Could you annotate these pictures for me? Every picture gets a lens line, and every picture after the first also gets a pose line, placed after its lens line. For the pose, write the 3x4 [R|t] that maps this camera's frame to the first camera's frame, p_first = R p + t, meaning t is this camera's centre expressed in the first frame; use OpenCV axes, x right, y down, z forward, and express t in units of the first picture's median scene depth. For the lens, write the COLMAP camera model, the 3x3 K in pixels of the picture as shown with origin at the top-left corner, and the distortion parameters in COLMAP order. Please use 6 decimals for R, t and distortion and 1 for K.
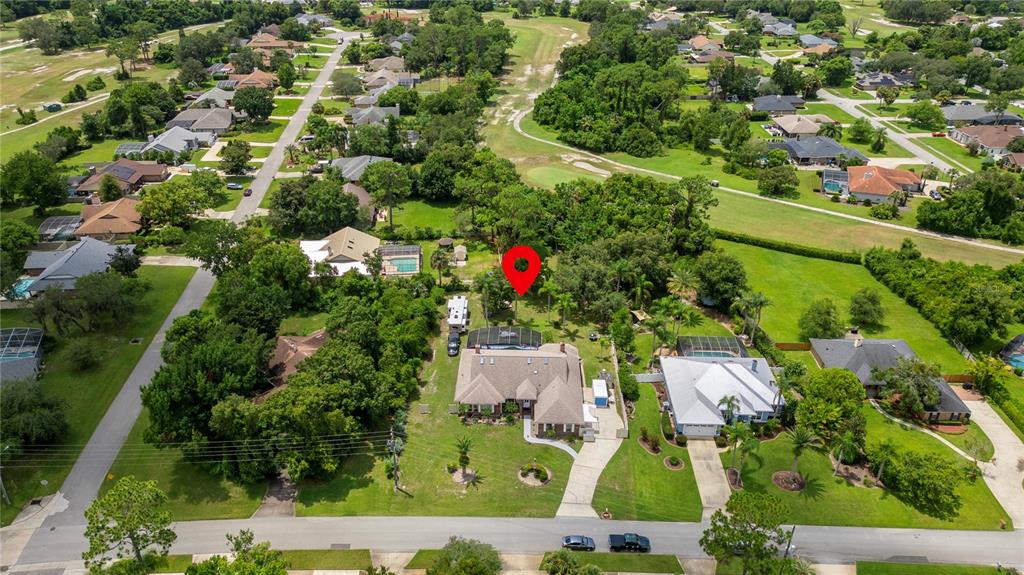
lens RADIAL K [[718.5, 0, 509.2], [0, 718.5, 291.3], [0, 0, 1]] dist [0.070070, -0.078745]
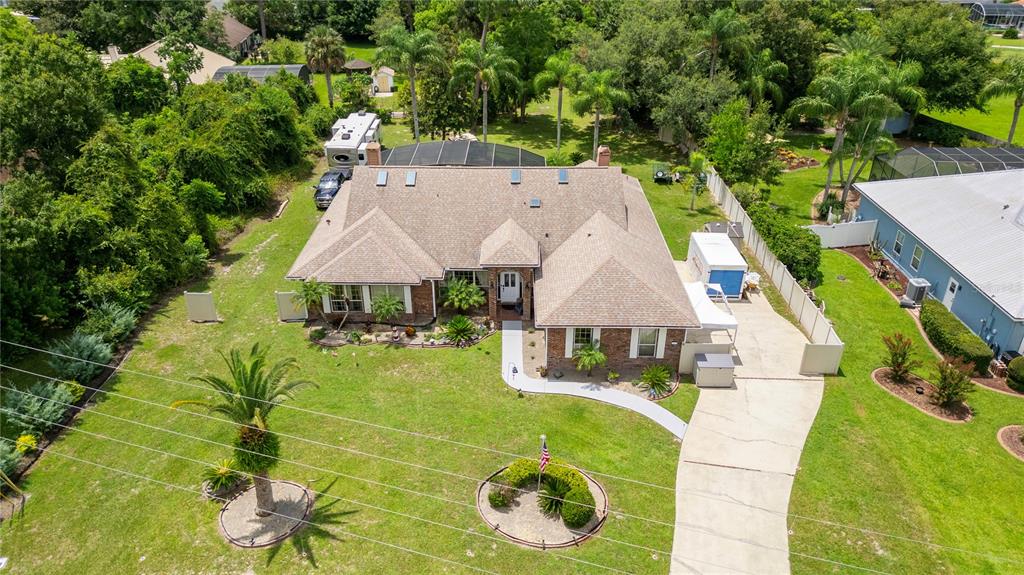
lens RADIAL K [[718.5, 0, 509.2], [0, 718.5, 291.3], [0, 0, 1]] dist [0.070070, -0.078745]
pose [[0.999725, -0.012433, 0.019863, 0.017079], [0.012955, 0.999569, -0.026352, 0.166010], [-0.019527, 0.026602, 0.999455, 0.659333]]
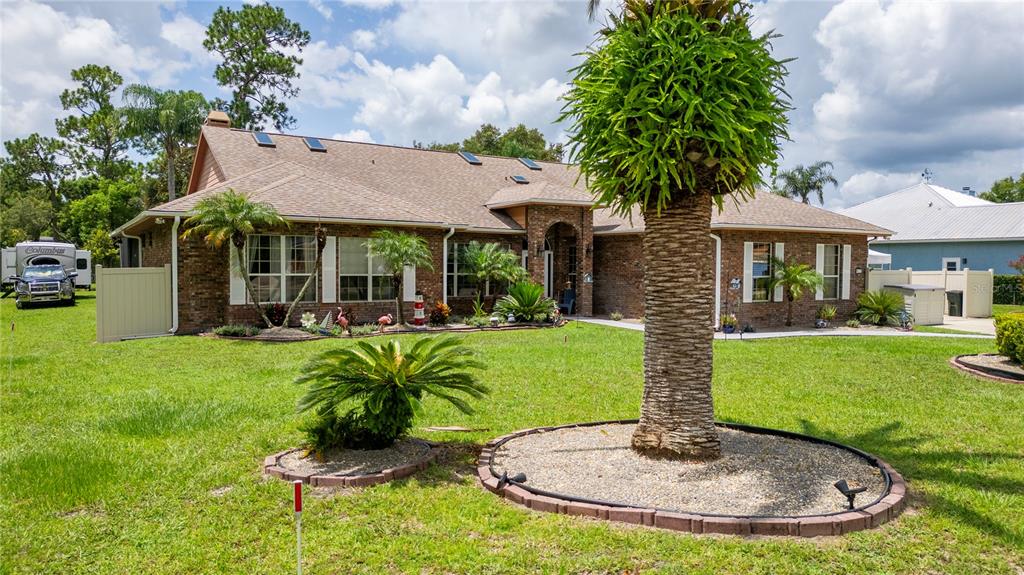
lens RADIAL K [[718.5, 0, 509.2], [0, 718.5, 291.3], [0, 0, 1]] dist [0.070070, -0.078745]
pose [[0.836151, -0.012233, 0.548364, -0.093137], [0.266460, 0.882914, -0.386604, 0.234501], [-0.479428, 0.469376, 0.741508, 0.854186]]
